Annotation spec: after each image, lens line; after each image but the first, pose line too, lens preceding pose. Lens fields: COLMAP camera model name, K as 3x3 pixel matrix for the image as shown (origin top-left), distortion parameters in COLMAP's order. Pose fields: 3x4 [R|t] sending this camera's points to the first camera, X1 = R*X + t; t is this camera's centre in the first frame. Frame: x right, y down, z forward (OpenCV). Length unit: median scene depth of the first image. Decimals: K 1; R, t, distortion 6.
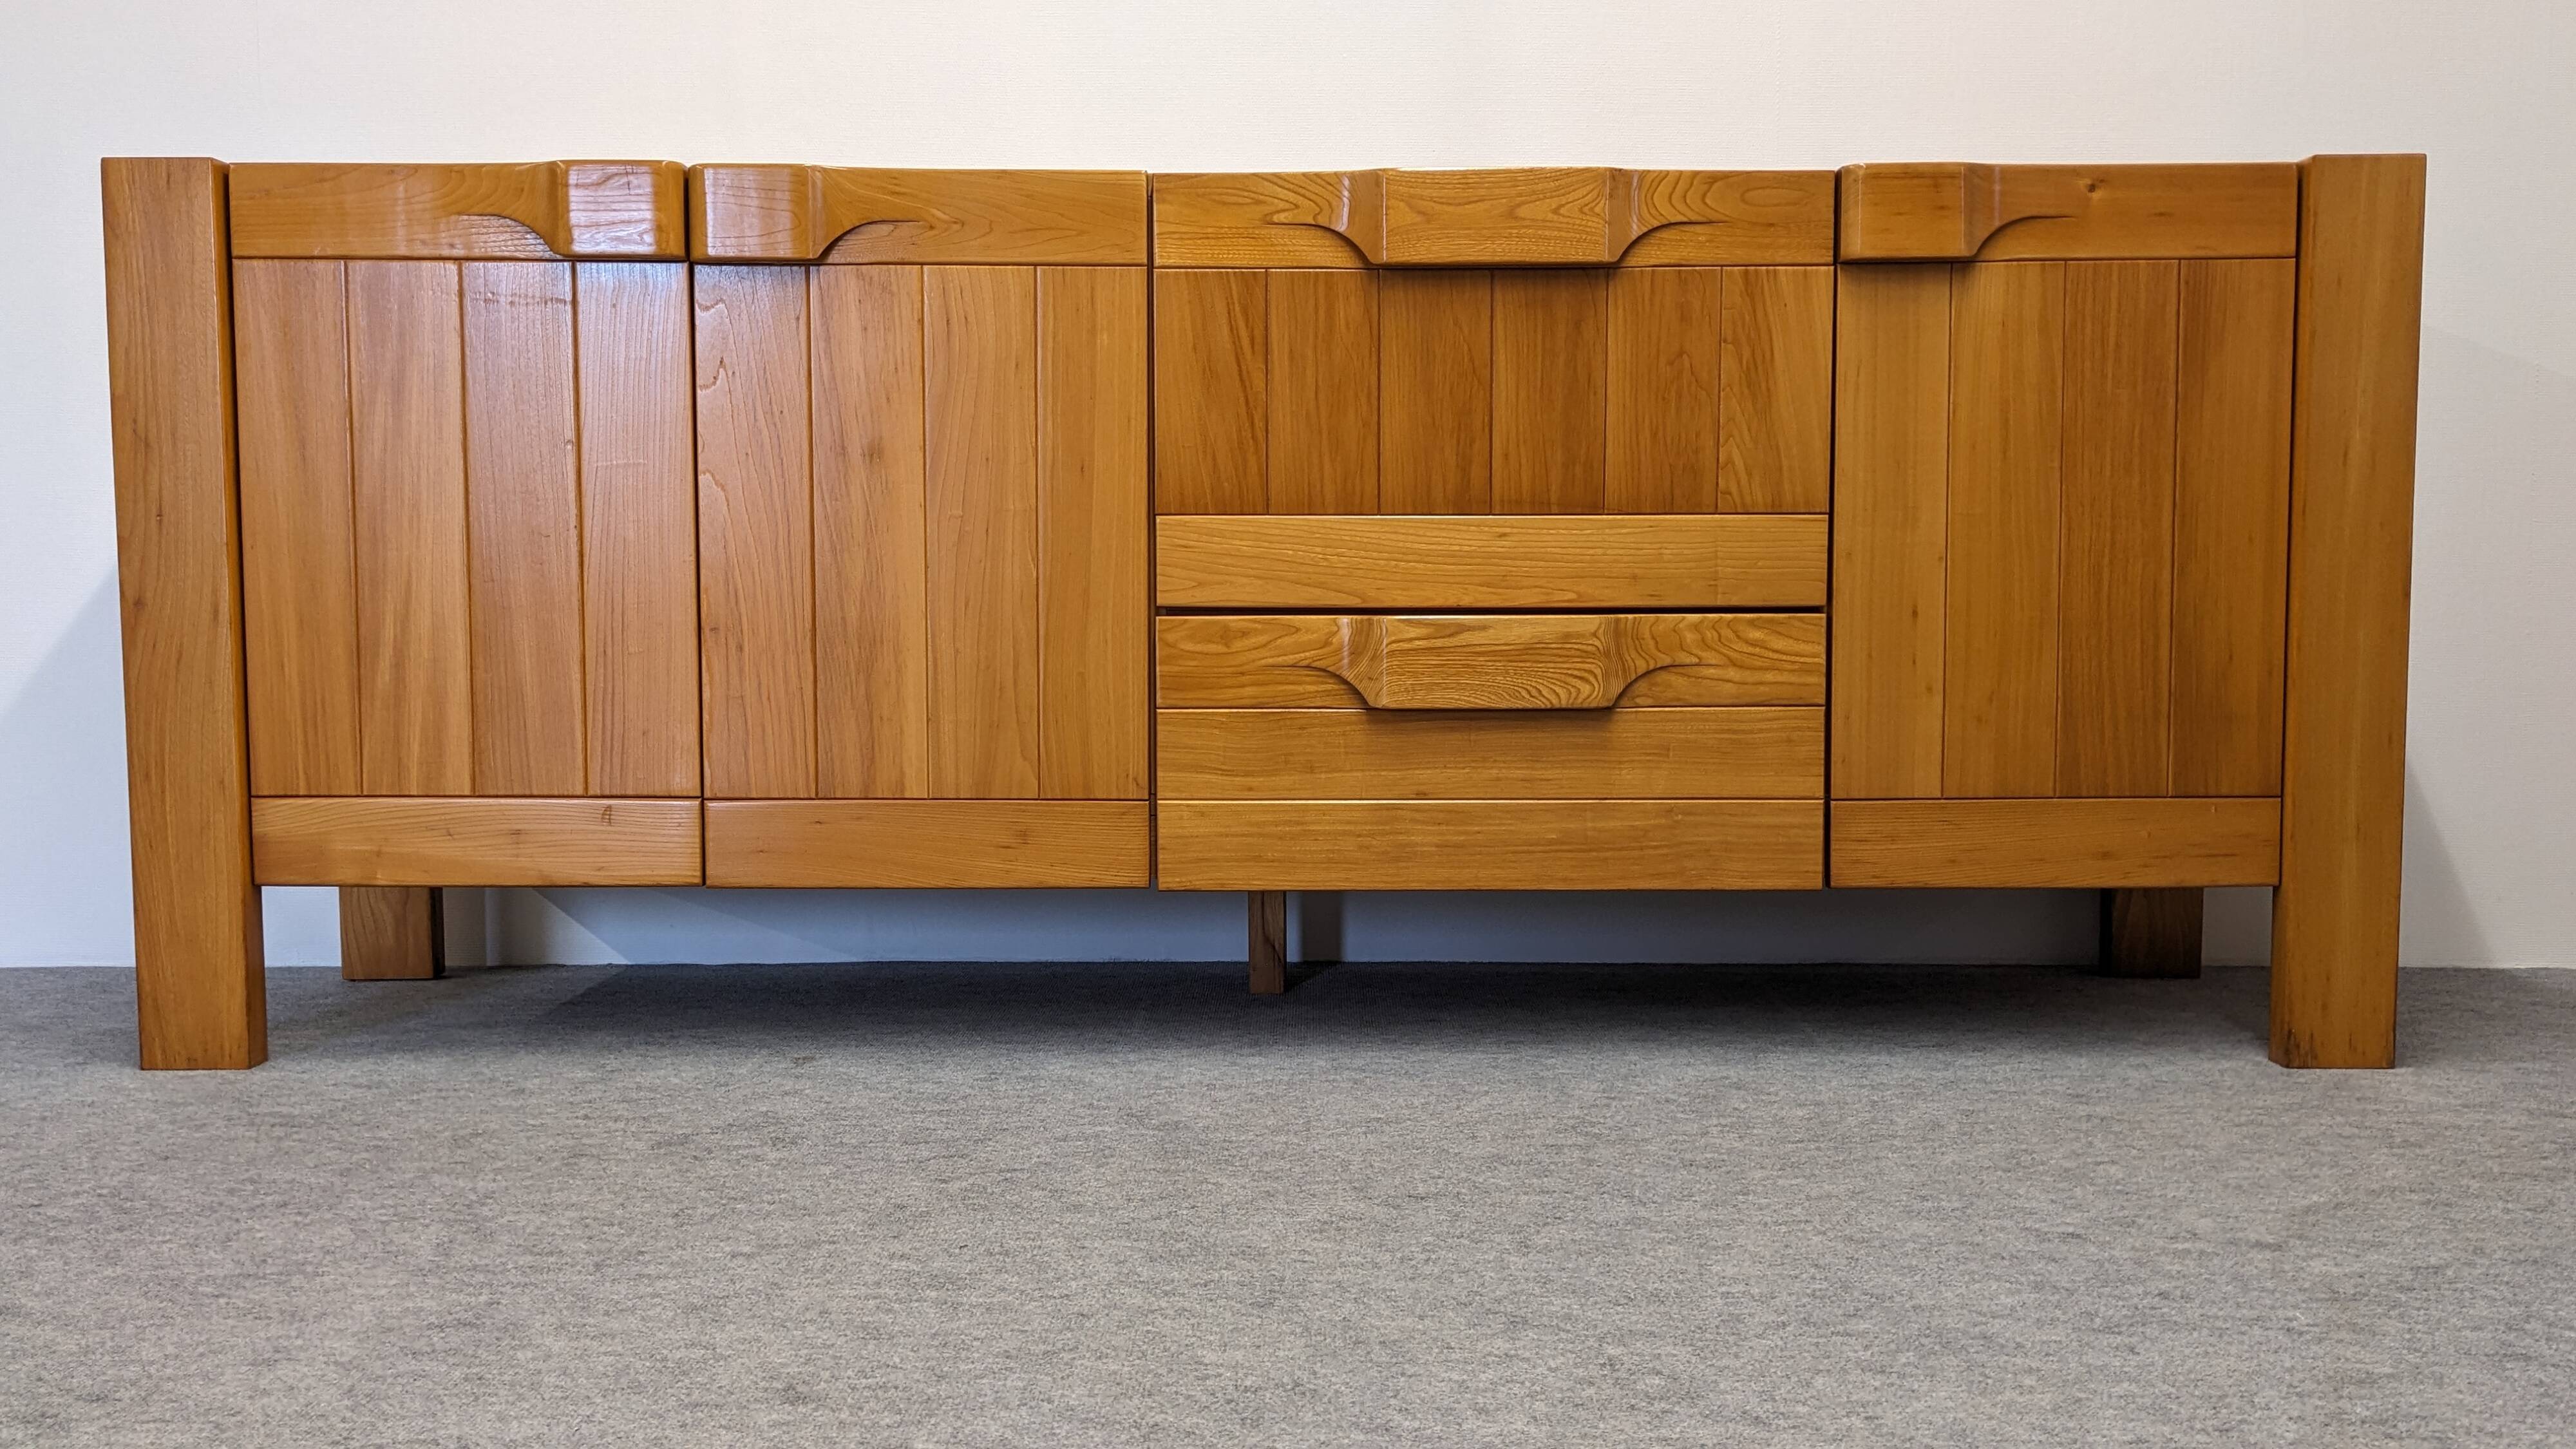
lens RADIAL K [[2274.3, 0, 1285.0], [0, 2274.3, 721.4], [0, 0, 1]] dist [0.087418, -0.160065]
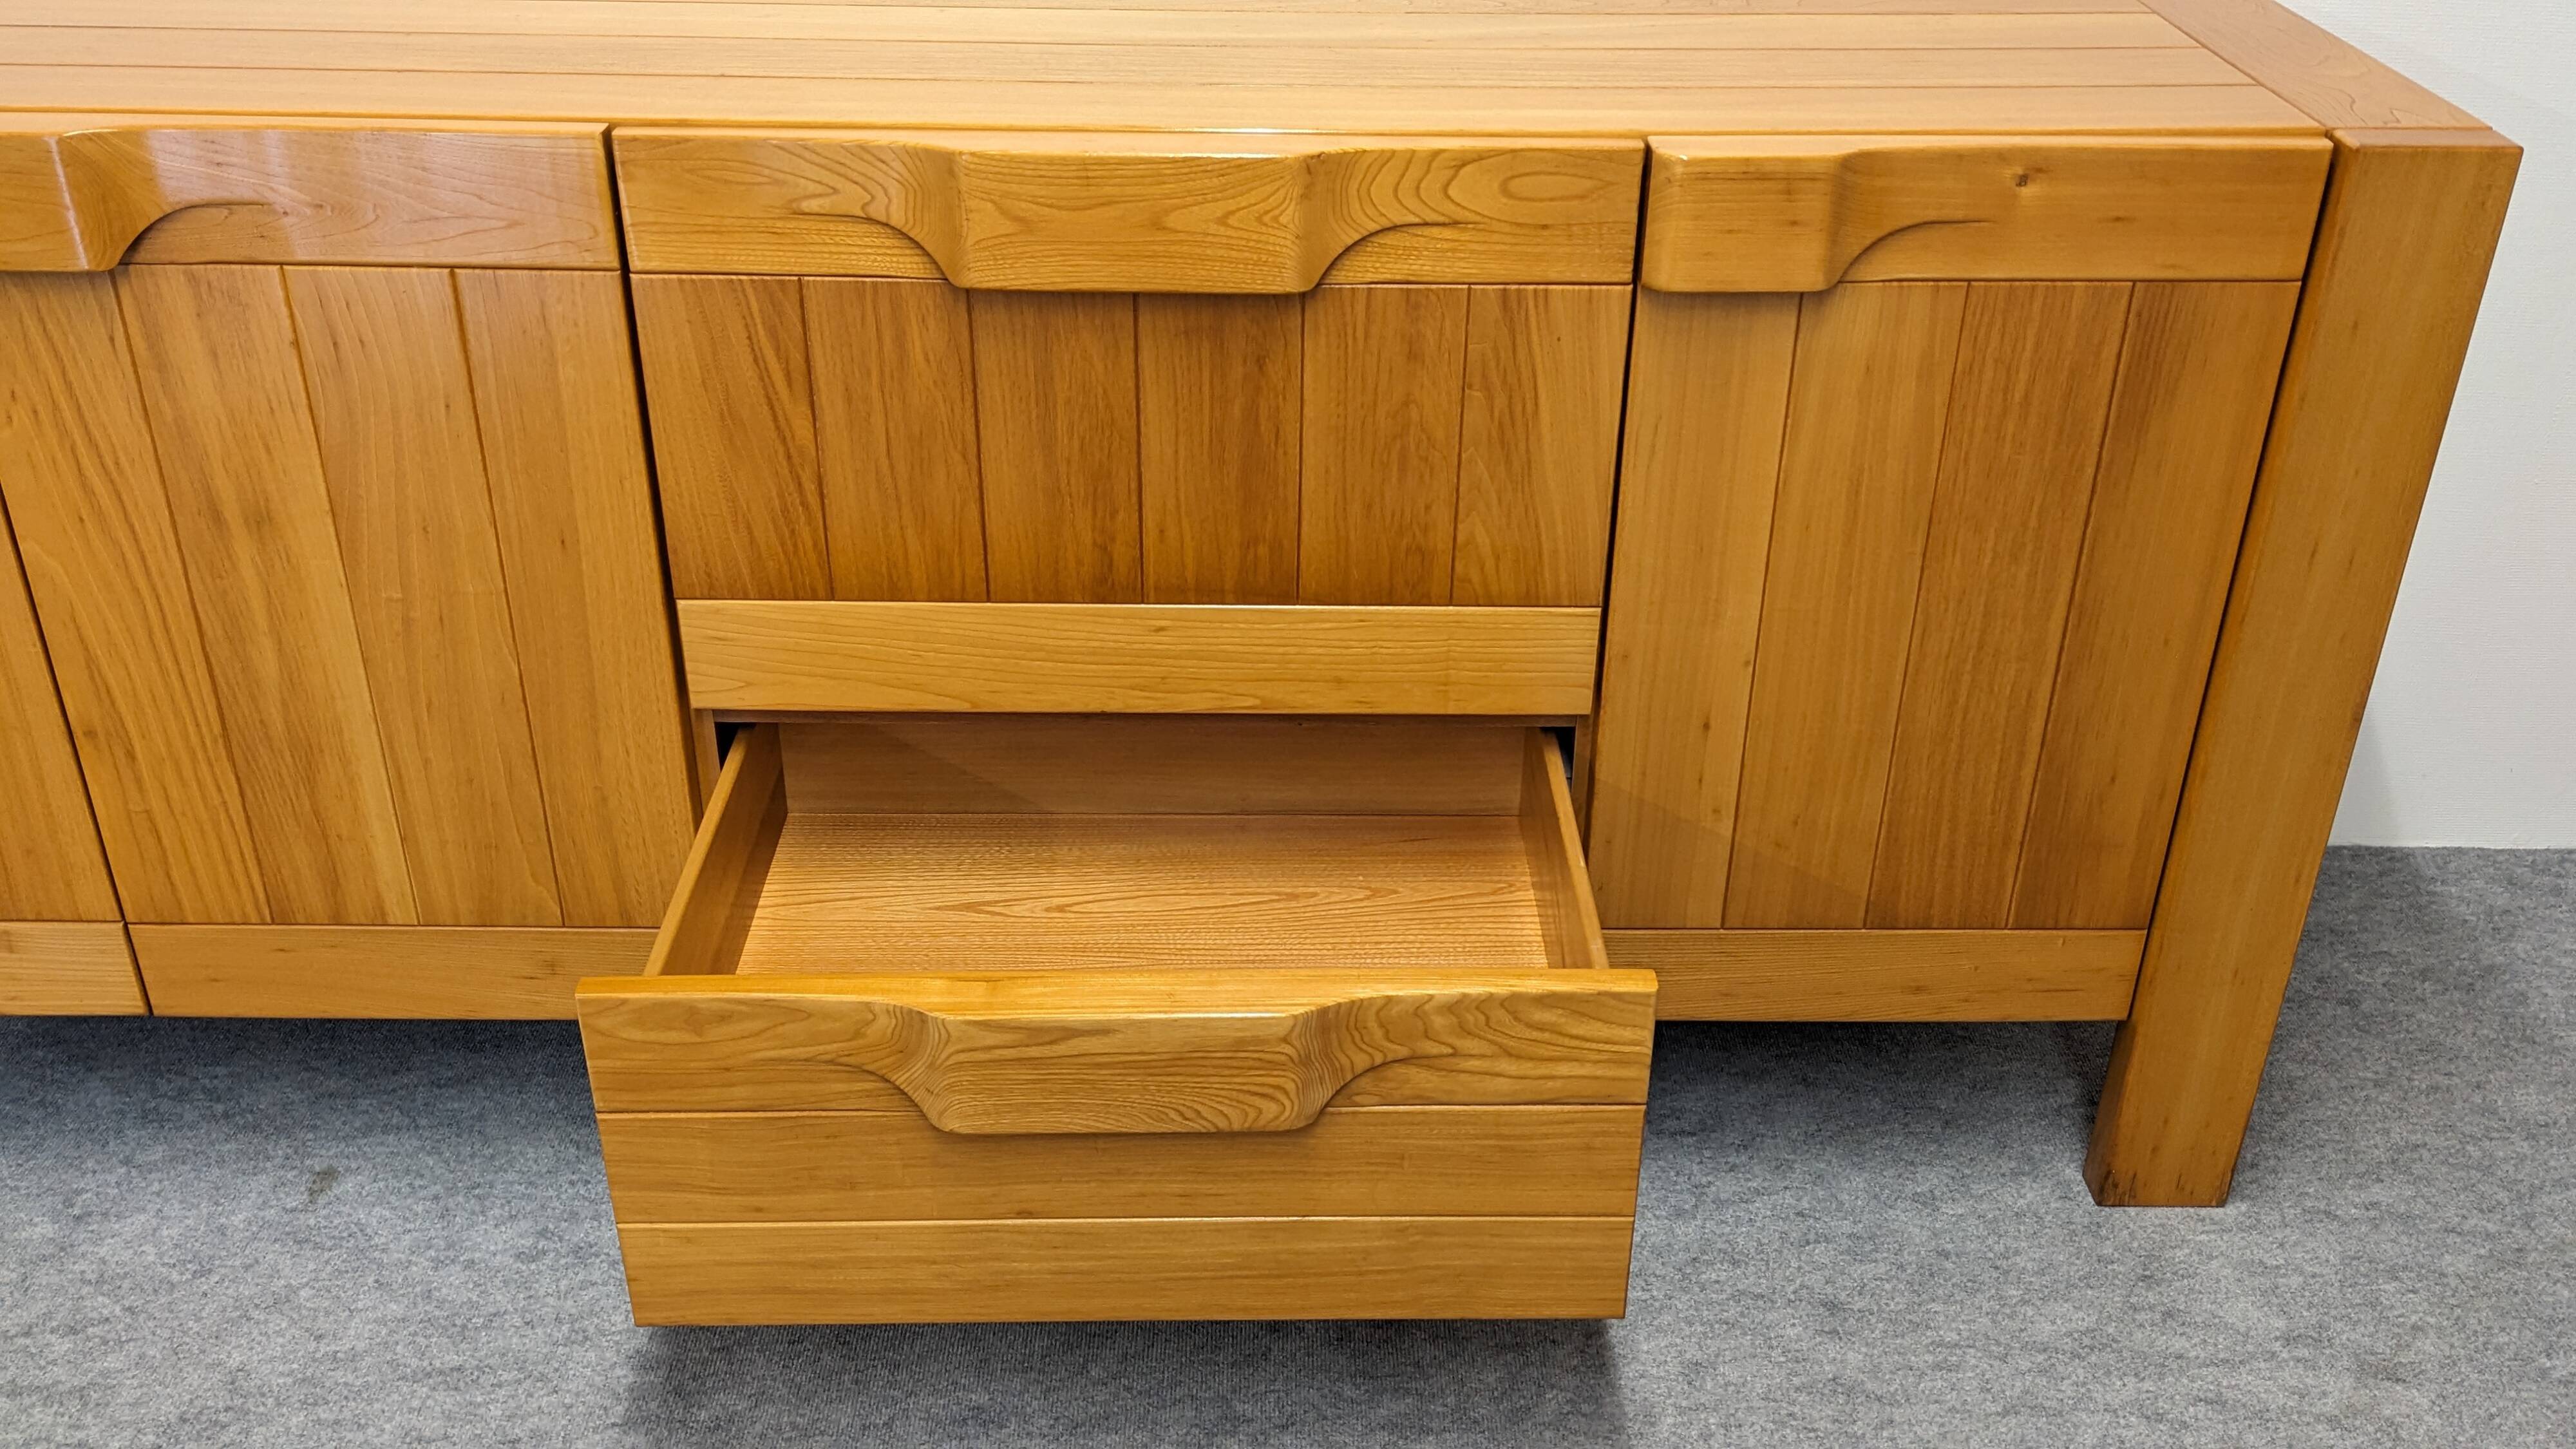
lens RADIAL K [[2283.7, 0, 1296.6], [0, 2283.7, 728.0], [0, 0, 1]] dist [0.085394, -0.158633]
pose [[0.999746, 0.005564, 0.021844, 0.124166], [-0.014479, 0.901217, 0.433126, -0.372861], [-0.017276, -0.433332, 0.901069, 0.324413]]
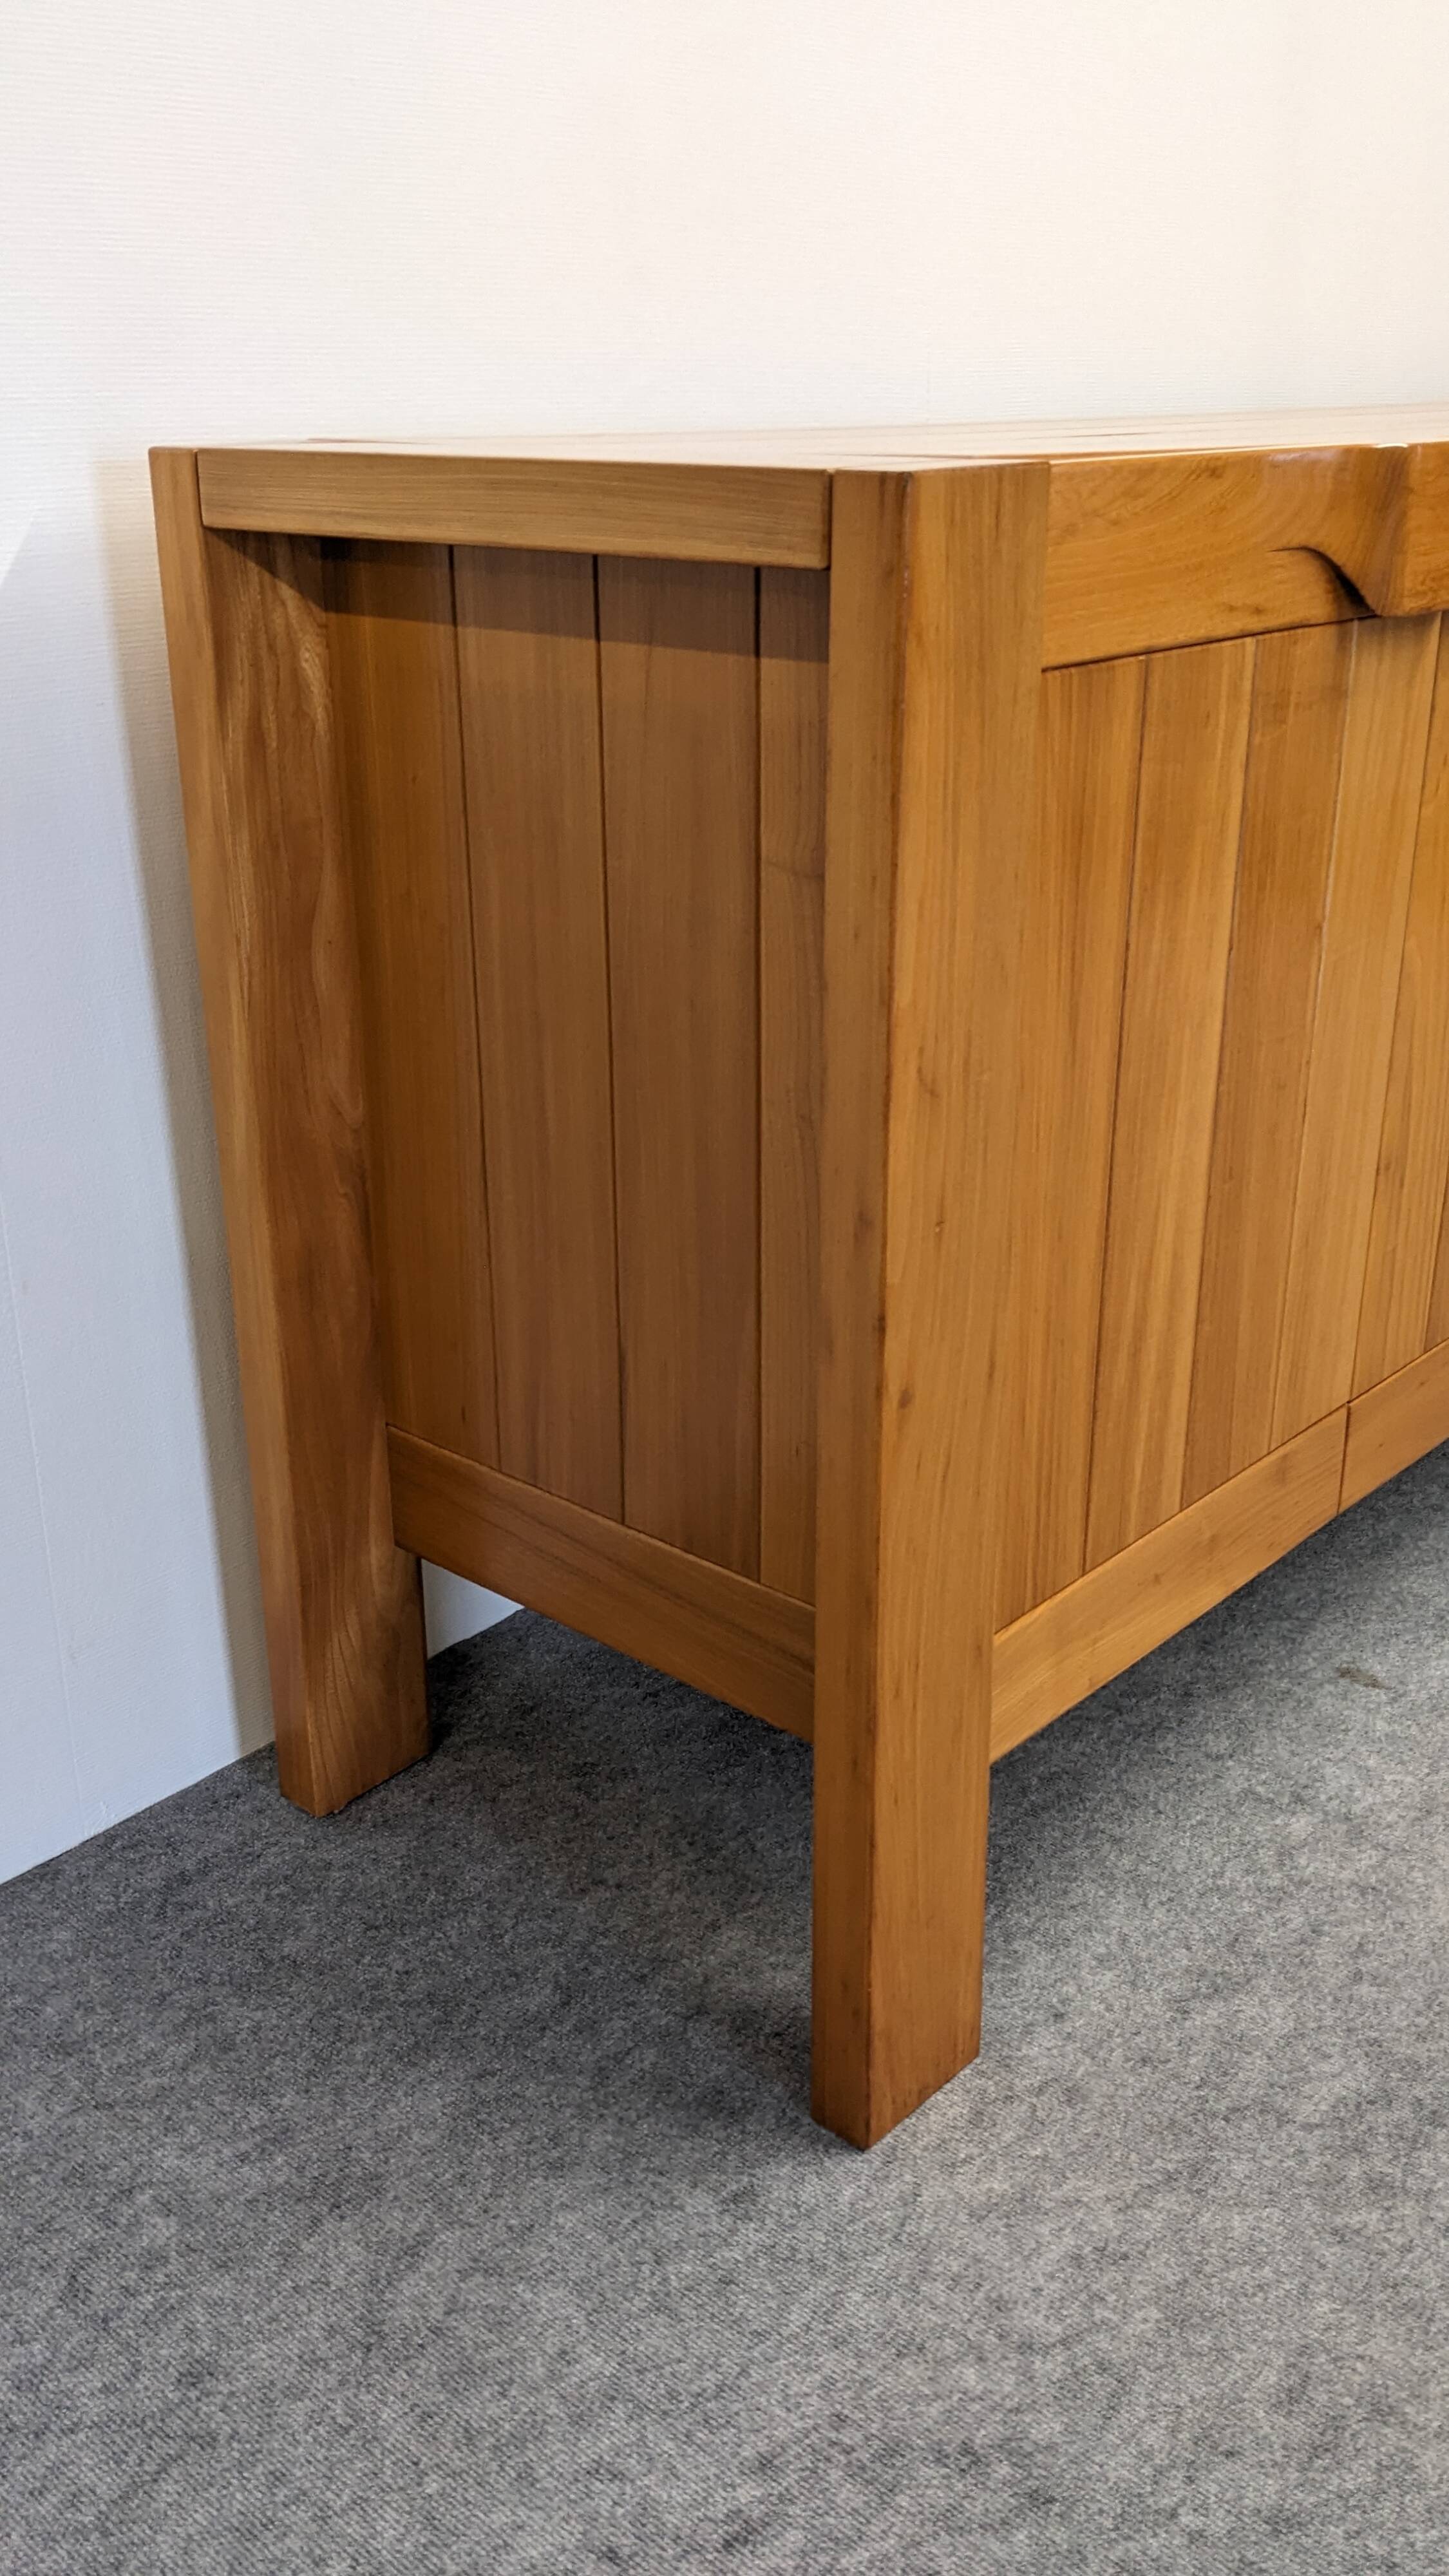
lens RADIAL K [[2294.0, 0, 690.7], [0, 2294.0, 1324.1], [0, 0, 1]] dist [0.056676, -0.087008]
pose [[0.664525, -0.291450, 0.688087, -0.871313], [0.060501, 0.938767, 0.339200, -0.240707], [-0.744813, -0.183776, 0.641467, 0.713188]]
